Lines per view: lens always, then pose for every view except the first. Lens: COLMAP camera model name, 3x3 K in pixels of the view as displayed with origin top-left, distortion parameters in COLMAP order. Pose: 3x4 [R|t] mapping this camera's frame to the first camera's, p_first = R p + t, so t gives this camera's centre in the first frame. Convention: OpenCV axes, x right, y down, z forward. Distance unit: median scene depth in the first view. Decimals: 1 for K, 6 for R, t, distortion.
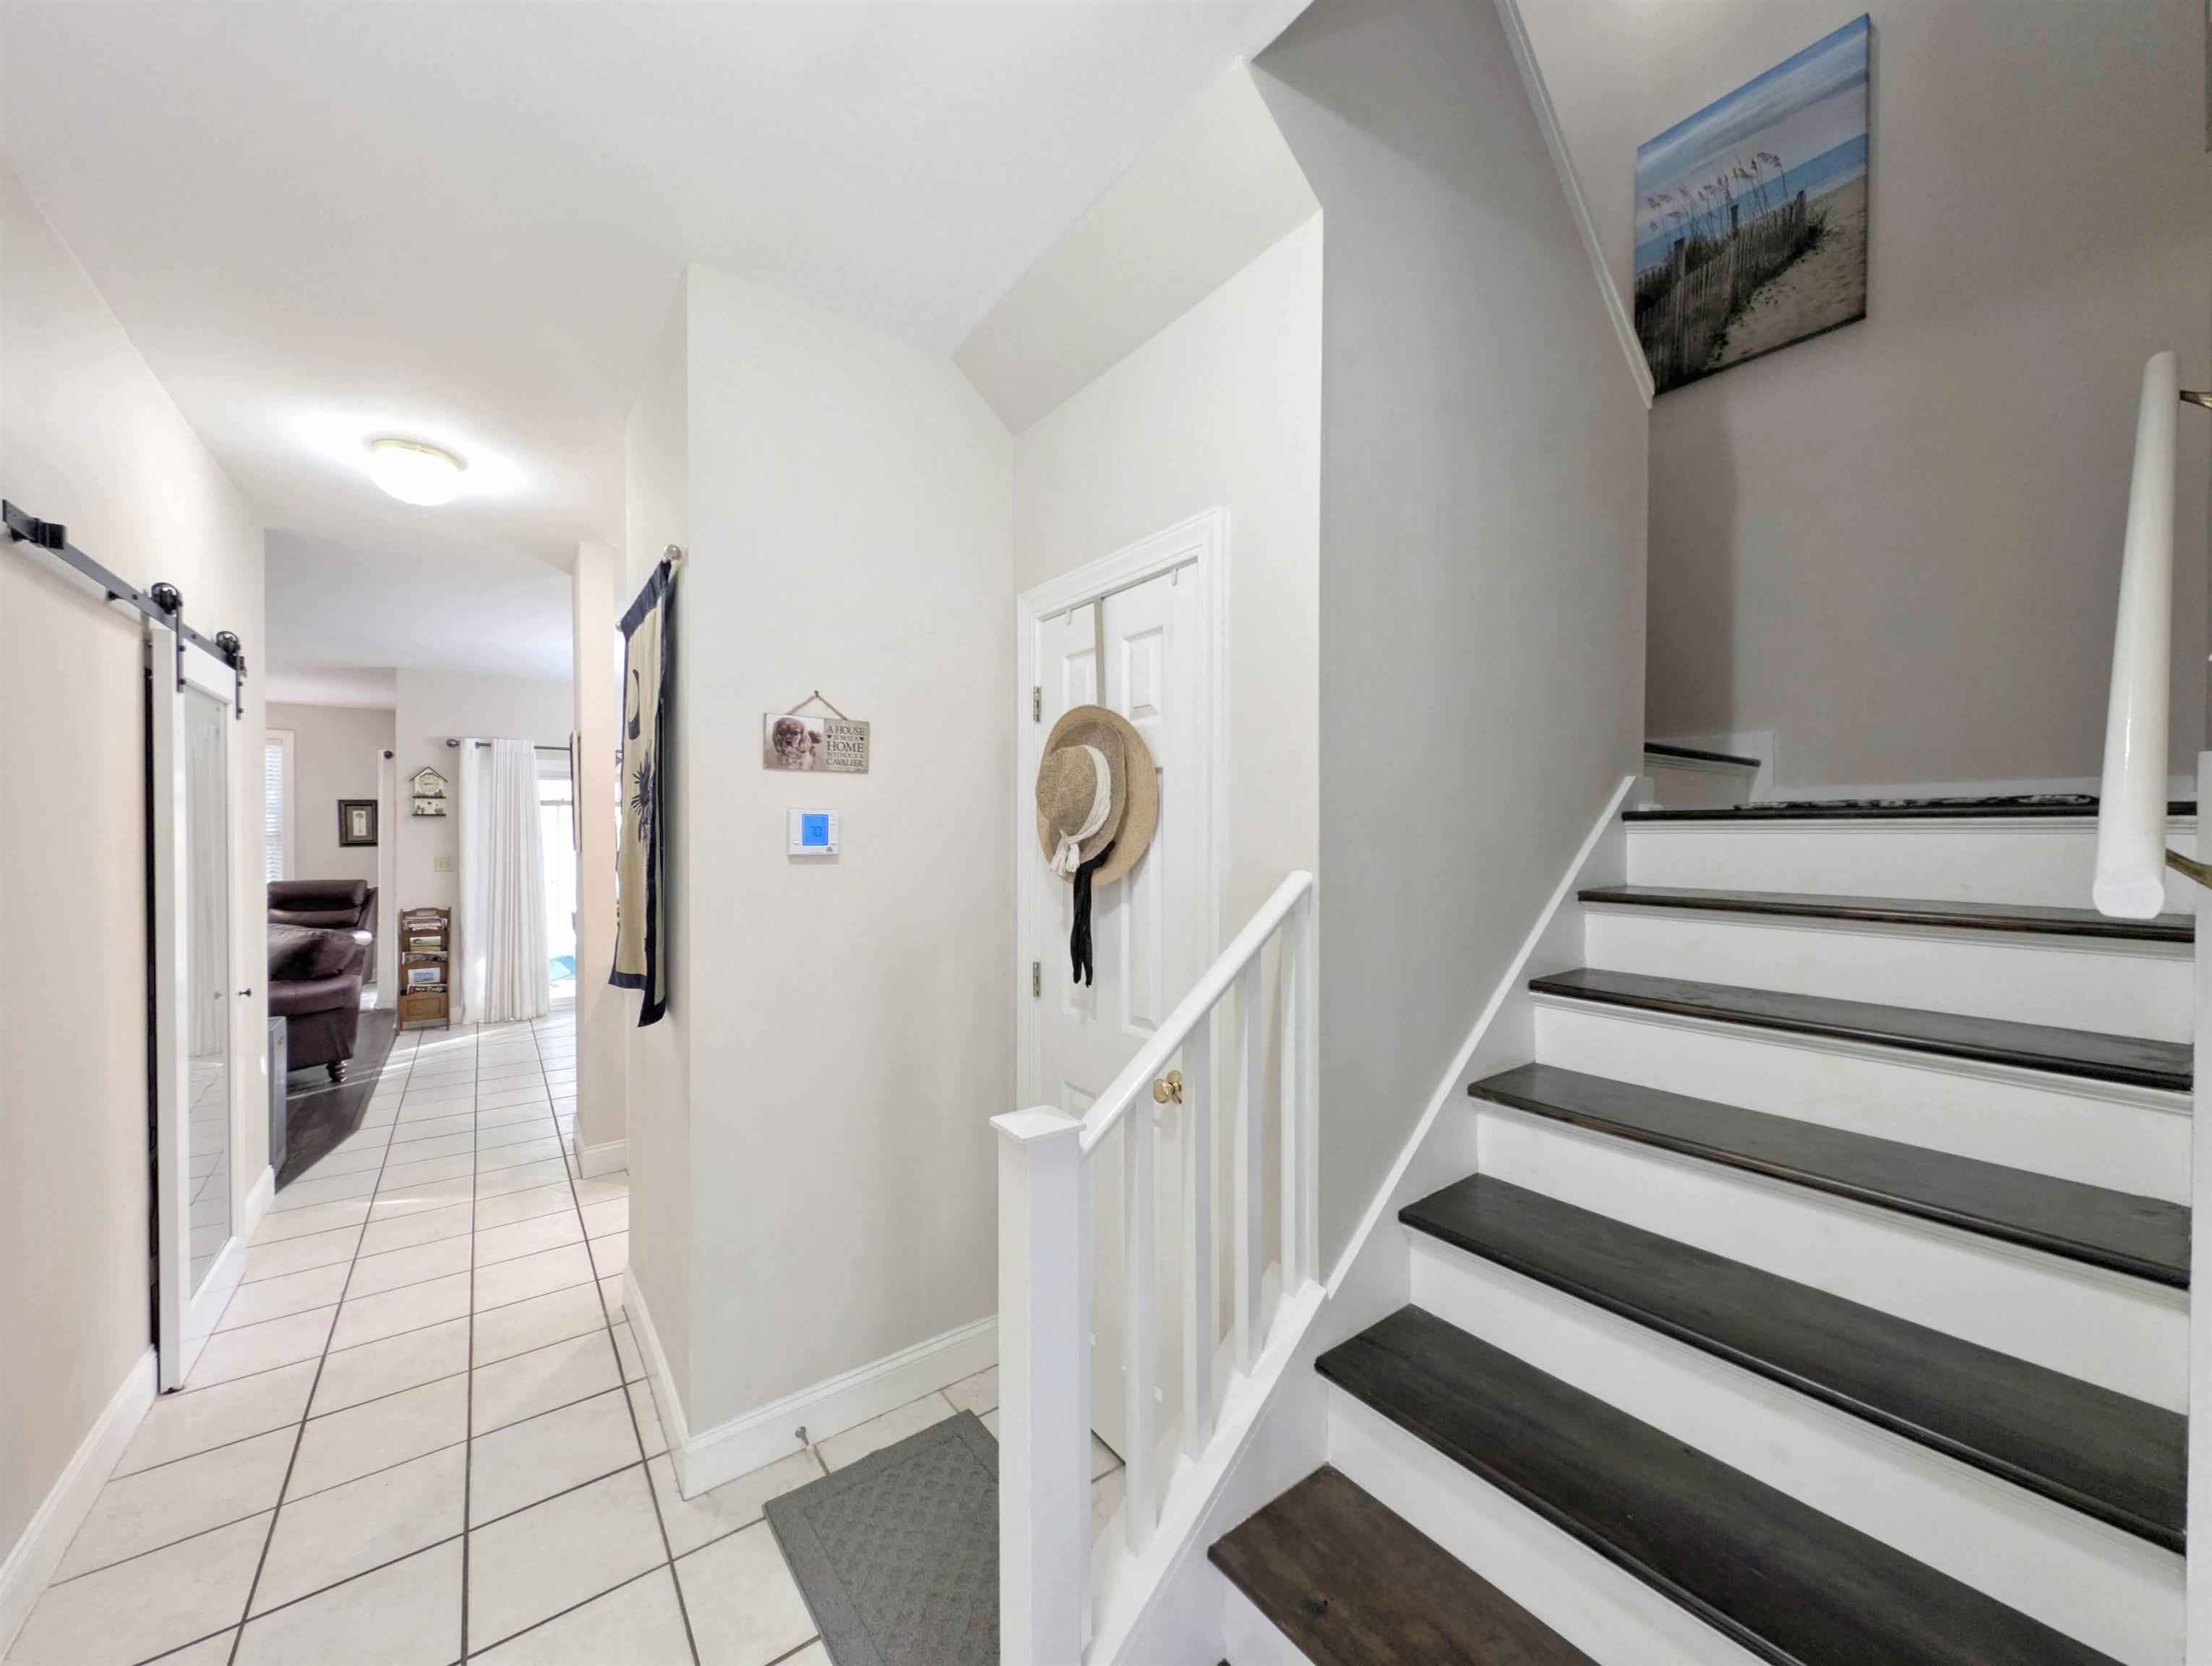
lens RADIAL K [[824.3, 0, 1090.4], [0, 824.3, 839.0], [0, 0, 1]] dist [0.005499, -0.000303]
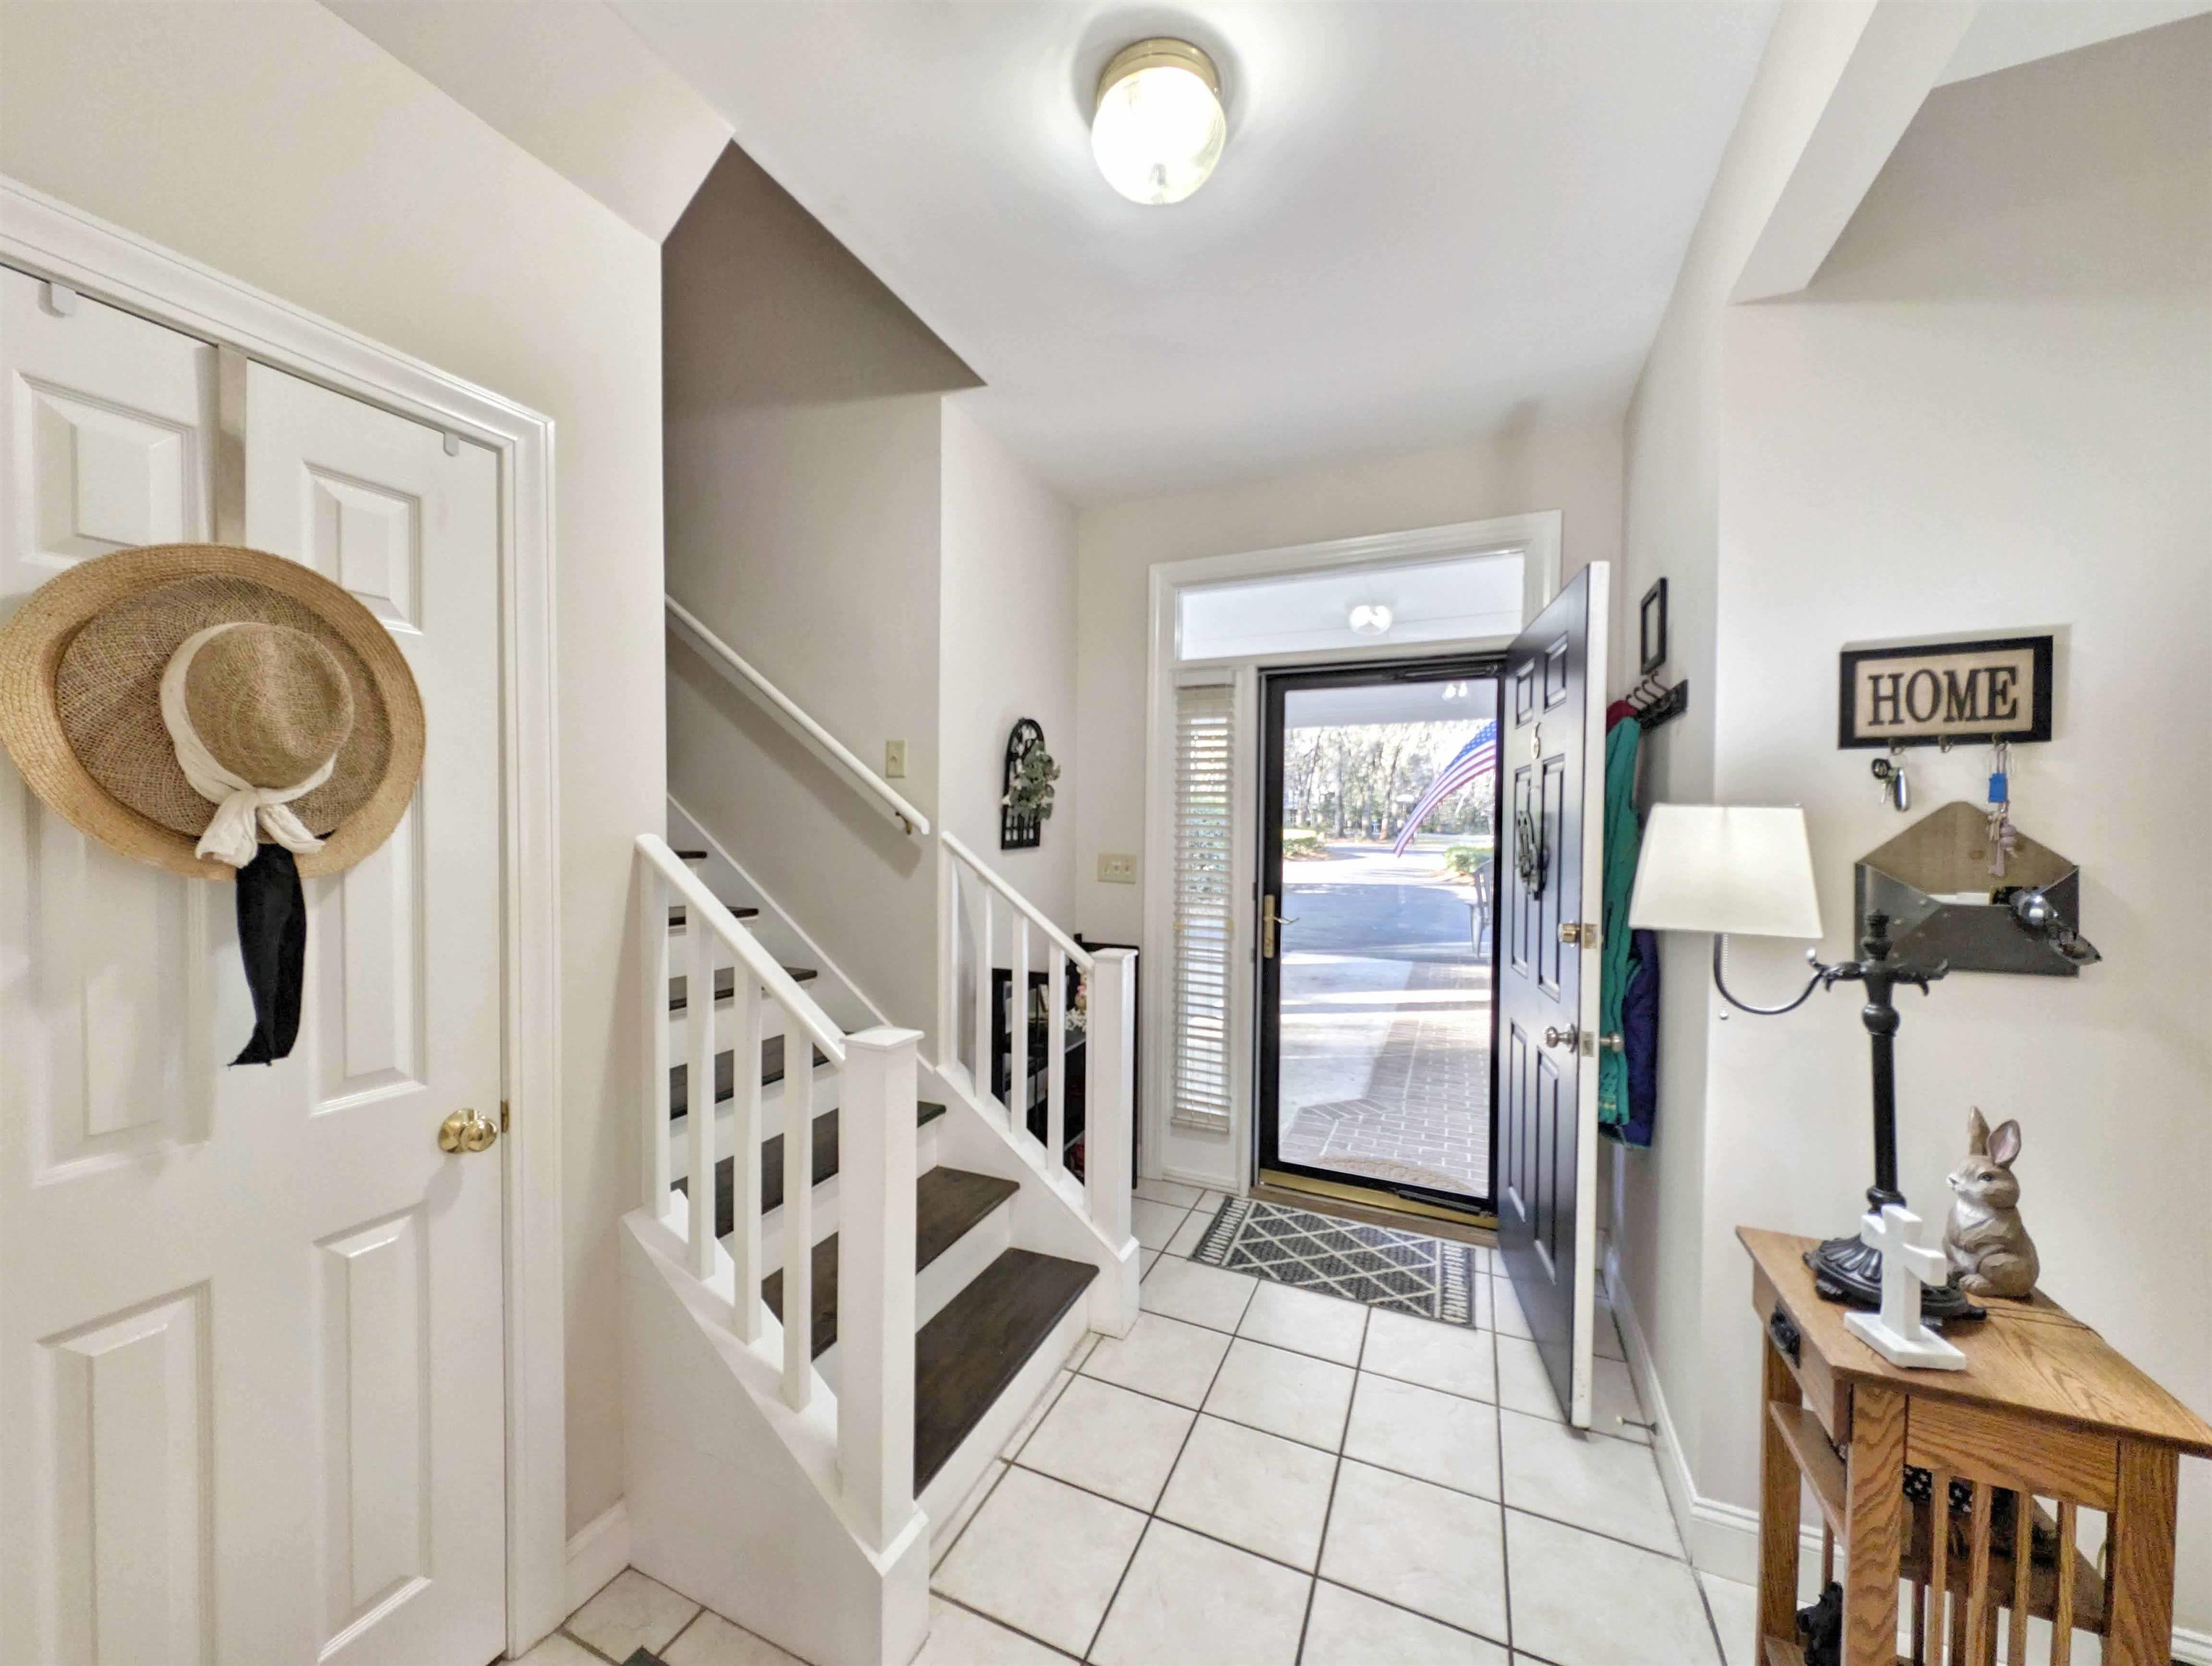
lens RADIAL K [[824.3, 0, 1090.4], [0, 824.3, 839.0], [0, 0, 1]] dist [0.005499, -0.000303]
pose [[-0.486702, -0.022274, 0.873284, -0.757174], [0.004231, 0.999603, 0.027854, 0.014727], [-0.873558, 0.017252, -0.486414, 0.788425]]
